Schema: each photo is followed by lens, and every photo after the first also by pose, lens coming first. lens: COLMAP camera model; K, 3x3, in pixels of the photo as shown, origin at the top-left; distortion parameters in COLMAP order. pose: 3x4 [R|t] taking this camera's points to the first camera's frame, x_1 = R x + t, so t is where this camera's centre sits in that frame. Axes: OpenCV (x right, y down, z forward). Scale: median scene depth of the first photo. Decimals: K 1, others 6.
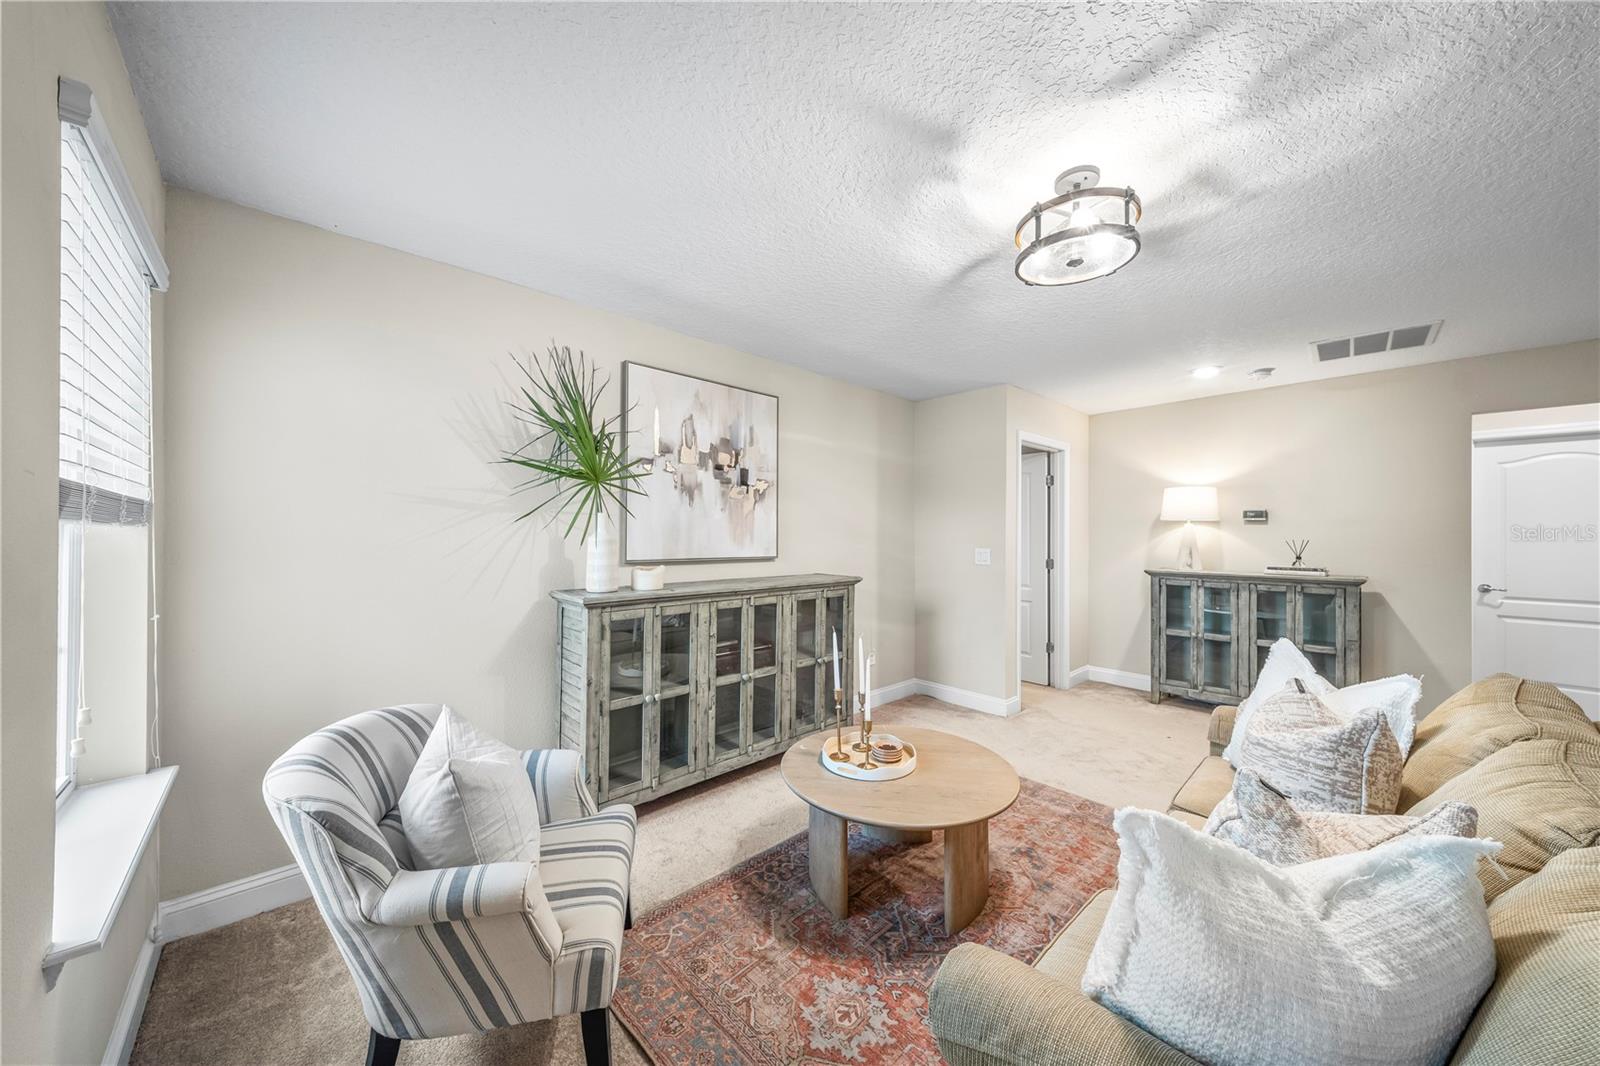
lens RADIAL K [[553.2, 0, 795.7], [0, 553.2, 534.1], [0, 0, 1]] dist [0.011501, -0.003601]
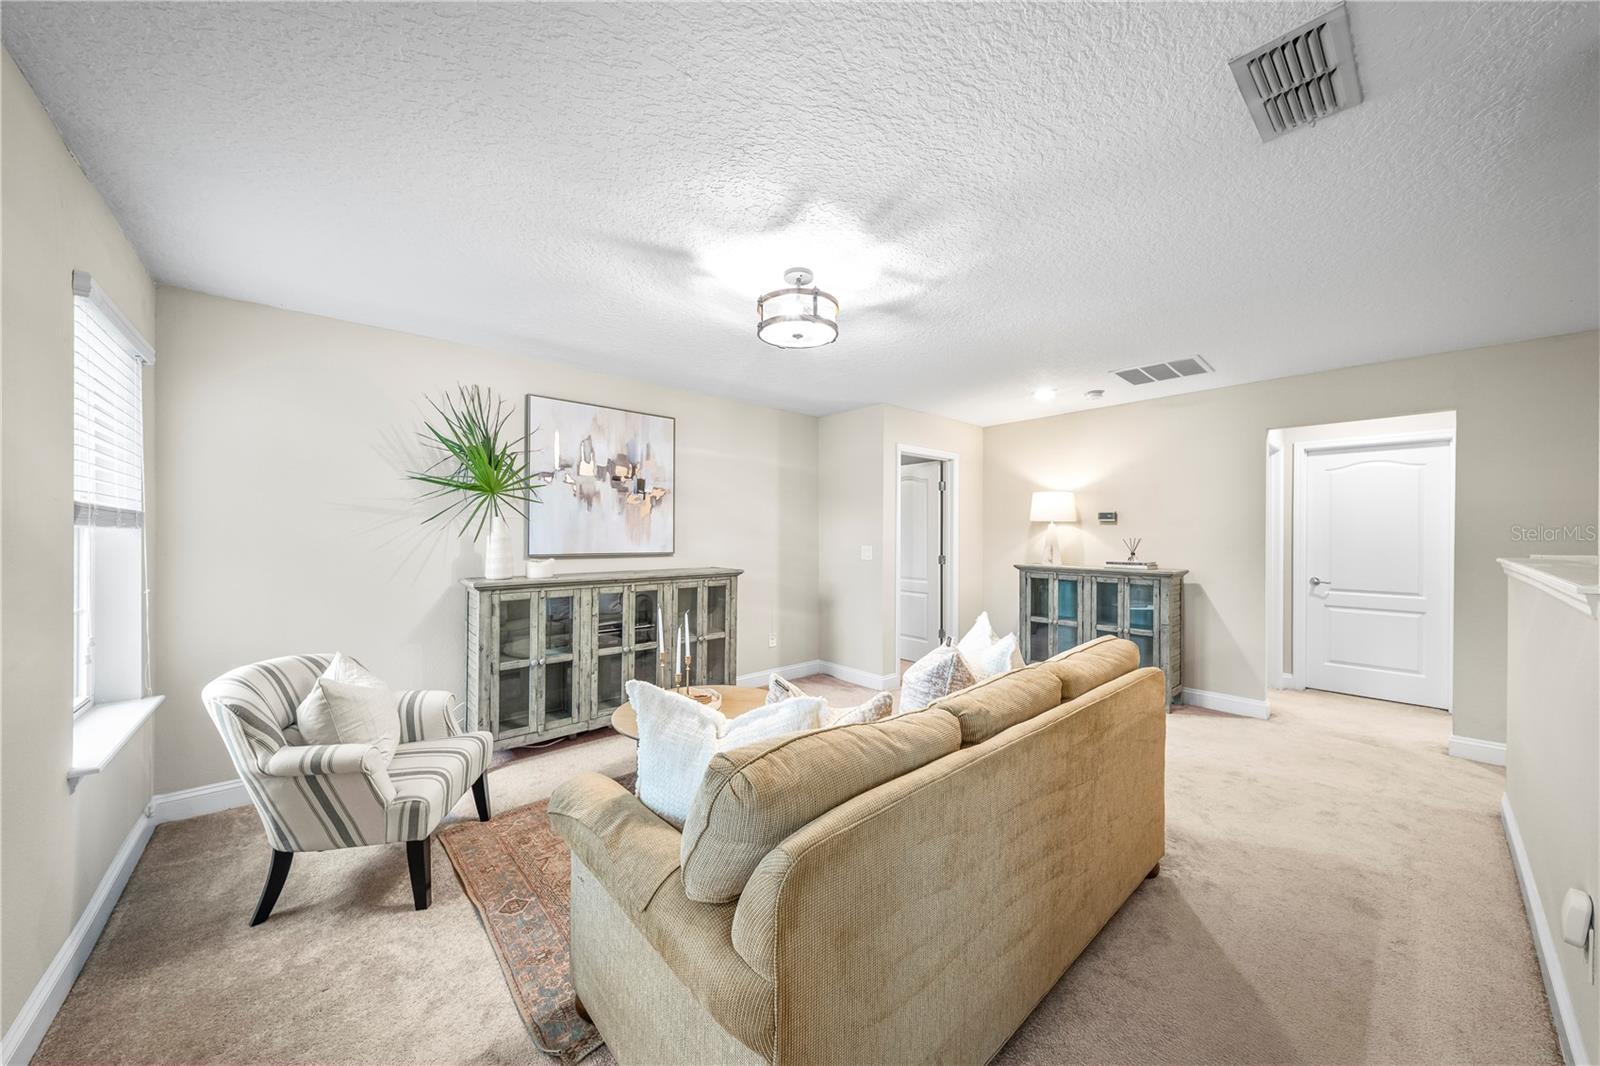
lens RADIAL K [[554.3, 0, 798.6], [0, 554.3, 537.1], [0, 0, 1]] dist [0.012736, -0.005021]
pose [[0.999643, -0.000675, -0.026693, 0.314877], [0.000830, 0.999983, 0.005784, 0.001042], [0.026689, -0.005804, 0.999627, -0.217874]]
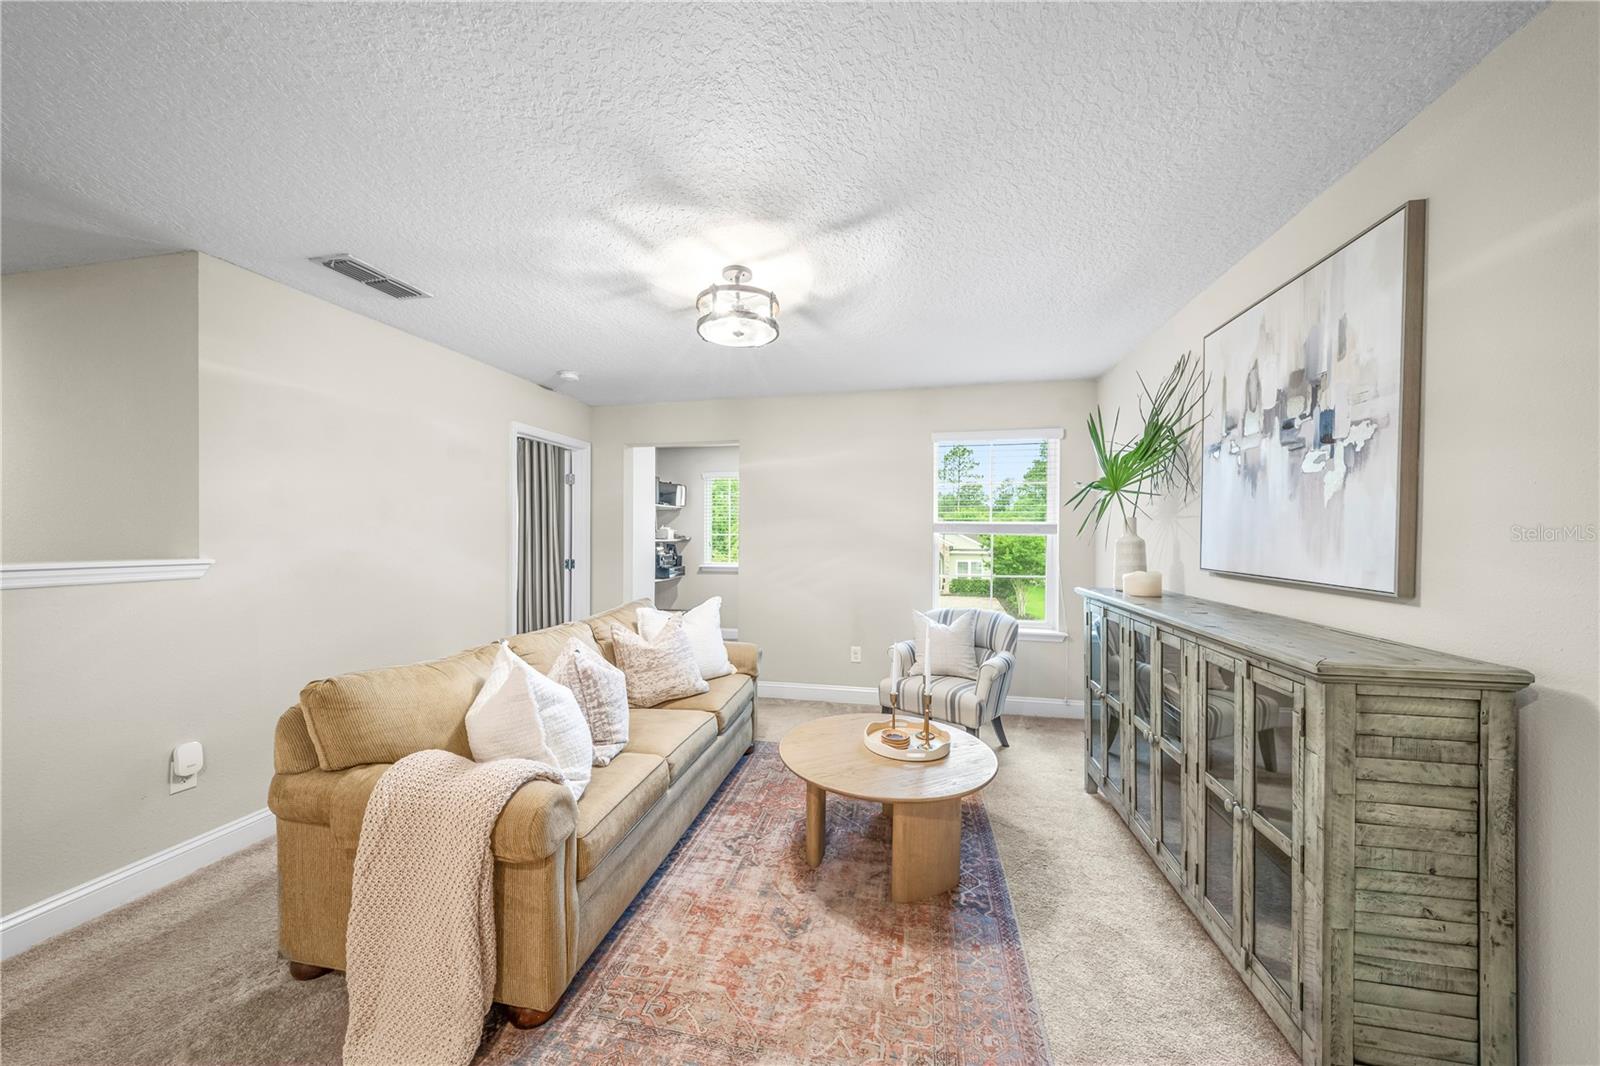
lens RADIAL K [[554.3, 0, 798.6], [0, 554.3, 537.1], [0, 0, 1]] dist [0.012736, -0.005021]
pose [[-0.812053, -0.005033, -0.583562, 0.682103], [-0.007395, 0.999971, 0.001666, 0.001963], [0.583536, 0.005668, -0.812067, 1.274627]]
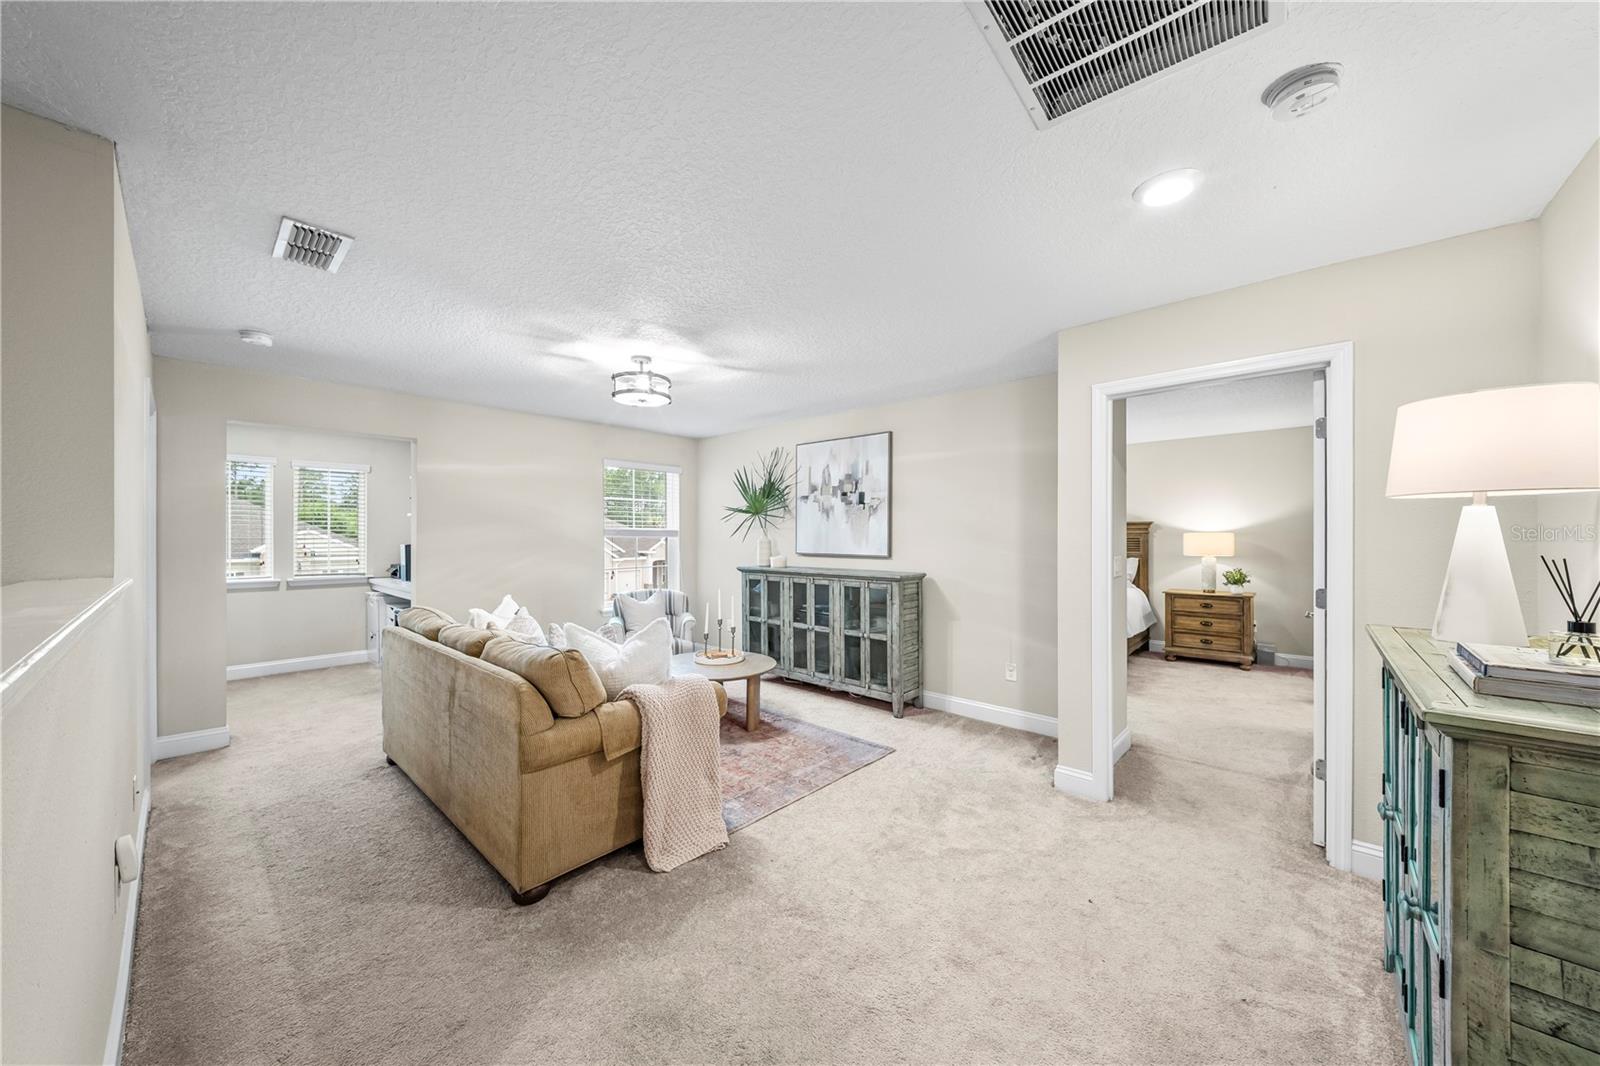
lens RADIAL K [[554.3, 0, 798.6], [0, 554.3, 537.1], [0, 0, 1]] dist [0.012736, -0.005021]
pose [[0.089913, -0.003144, -0.995945, 1.465824], [0.002994, 0.999991, -0.002886, 0.000668], [0.995945, -0.002722, 0.089921, 0.798664]]
